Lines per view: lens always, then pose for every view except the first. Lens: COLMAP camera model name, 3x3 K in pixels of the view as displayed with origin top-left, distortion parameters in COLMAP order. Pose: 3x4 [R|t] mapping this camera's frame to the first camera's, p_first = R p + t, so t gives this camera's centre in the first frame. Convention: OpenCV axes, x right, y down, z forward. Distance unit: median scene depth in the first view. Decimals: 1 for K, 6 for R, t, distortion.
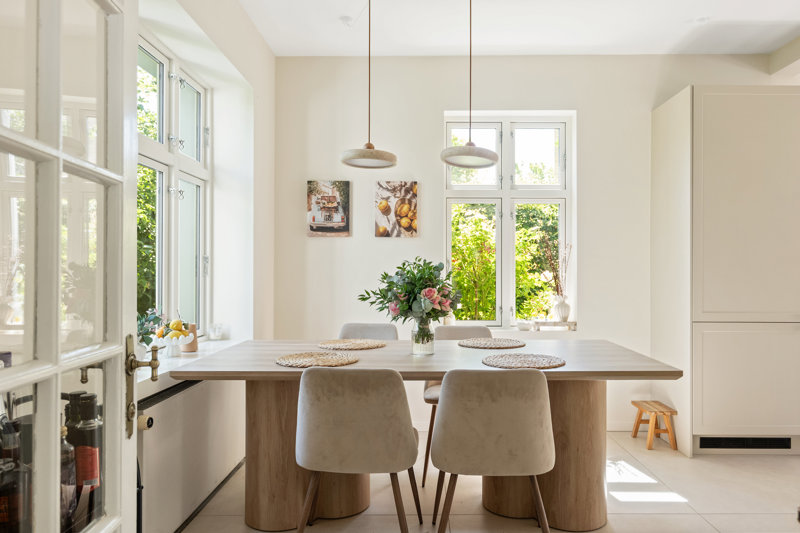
lens RADIAL K [[565.5, 0, 400.0], [0, 565.5, 266.5], [0, 0, 1]] dist [0.006706, 0.001200]
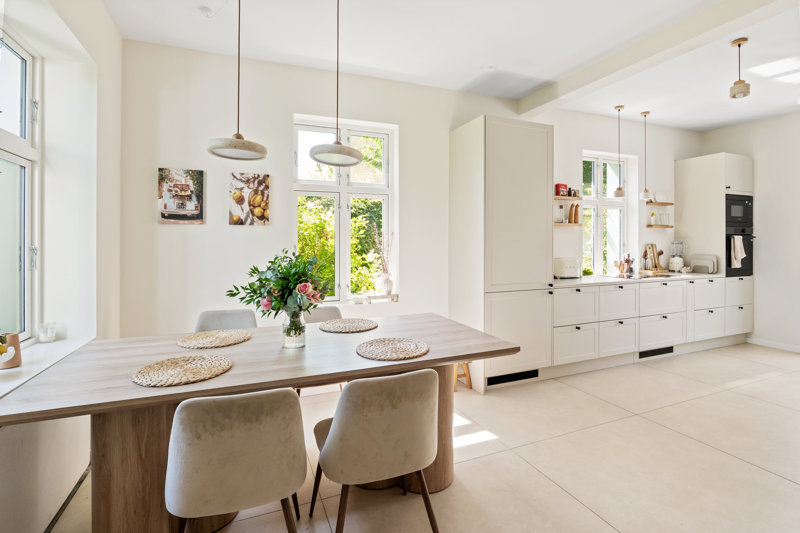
lens RADIAL K [[432.6, 0, 398.6], [0, 432.6, 246.1], [0, 0, 1]] dist [-0.019500, 0.001094]
pose [[0.931519, -0.000323, 0.363692, -0.045263], [-0.002876, 0.999962, 0.008255, -0.021709], [-0.363681, -0.008736, 0.931483, 0.143137]]
